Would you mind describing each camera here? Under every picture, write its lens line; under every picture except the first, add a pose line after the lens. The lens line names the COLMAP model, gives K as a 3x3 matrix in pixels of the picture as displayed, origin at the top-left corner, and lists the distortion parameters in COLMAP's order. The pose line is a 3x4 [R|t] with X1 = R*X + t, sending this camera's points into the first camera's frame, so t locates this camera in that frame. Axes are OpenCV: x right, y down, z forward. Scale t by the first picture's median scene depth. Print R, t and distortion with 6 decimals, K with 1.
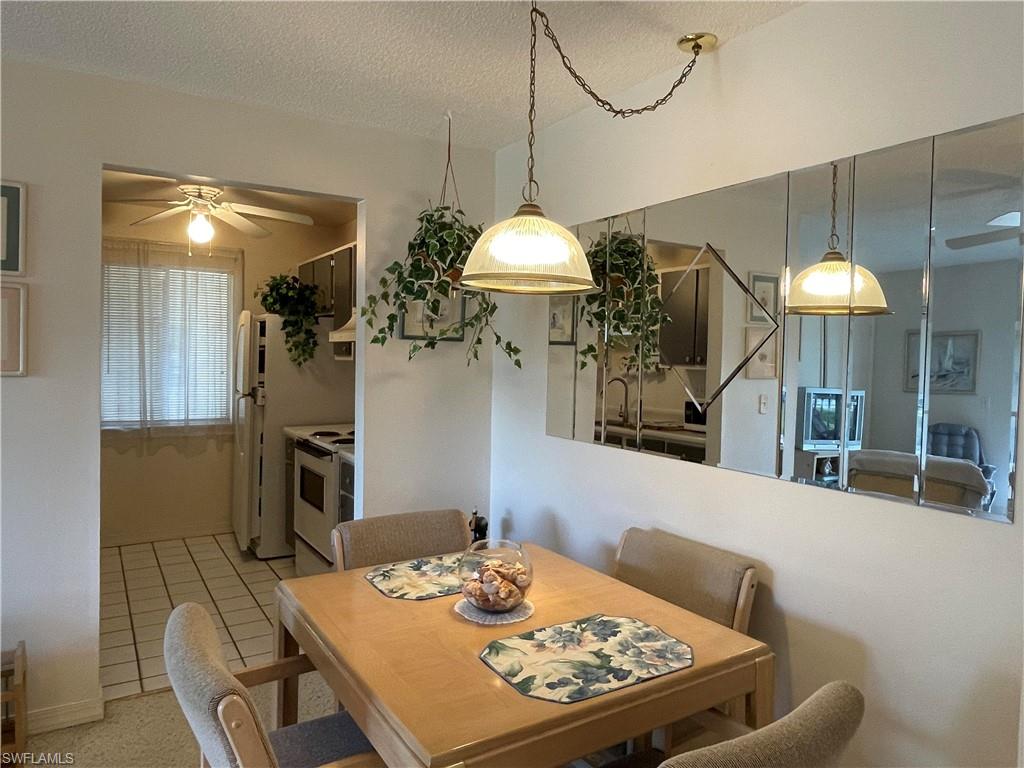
lens RADIAL K [[669.7, 0, 501.4], [0, 669.7, 381.7], [0, 0, 1]] dist [-0.005856, -0.001127]
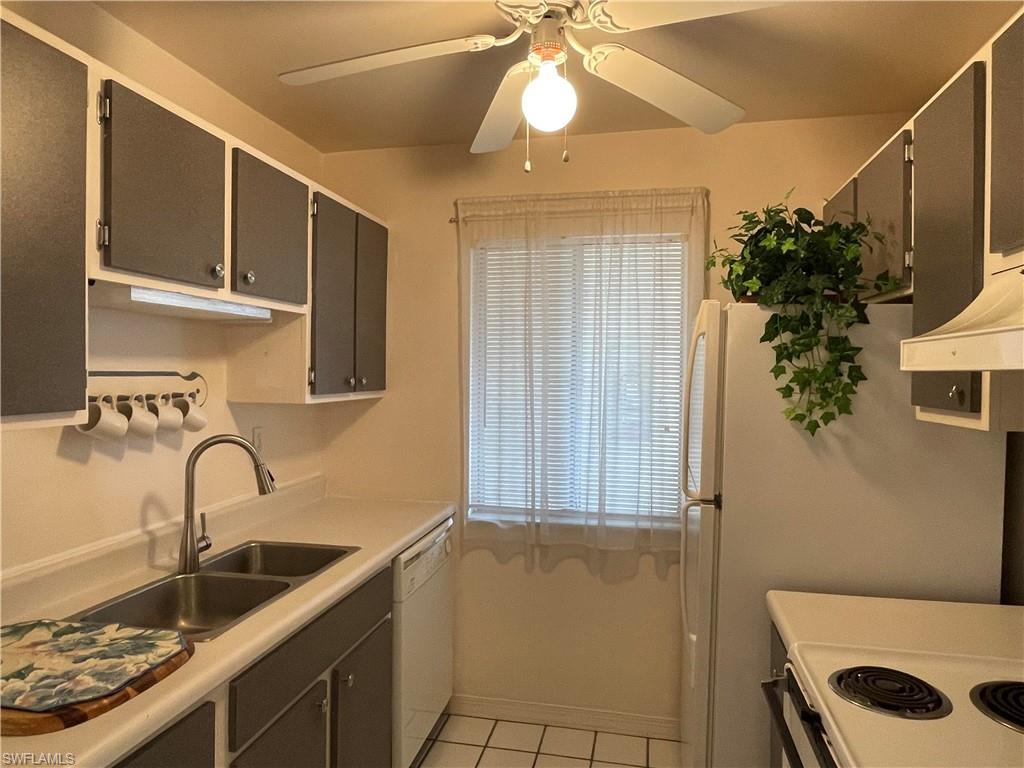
lens RADIAL K [[669.7, 0, 501.4], [0, 669.7, 381.7], [0, 0, 1]] dist [-0.005856, -0.001127]
pose [[0.711962, -0.001311, -0.702217, -0.157409], [-0.017191, 0.999666, -0.019296, -0.042273], [0.702008, 0.025810, 0.711701, 0.595857]]
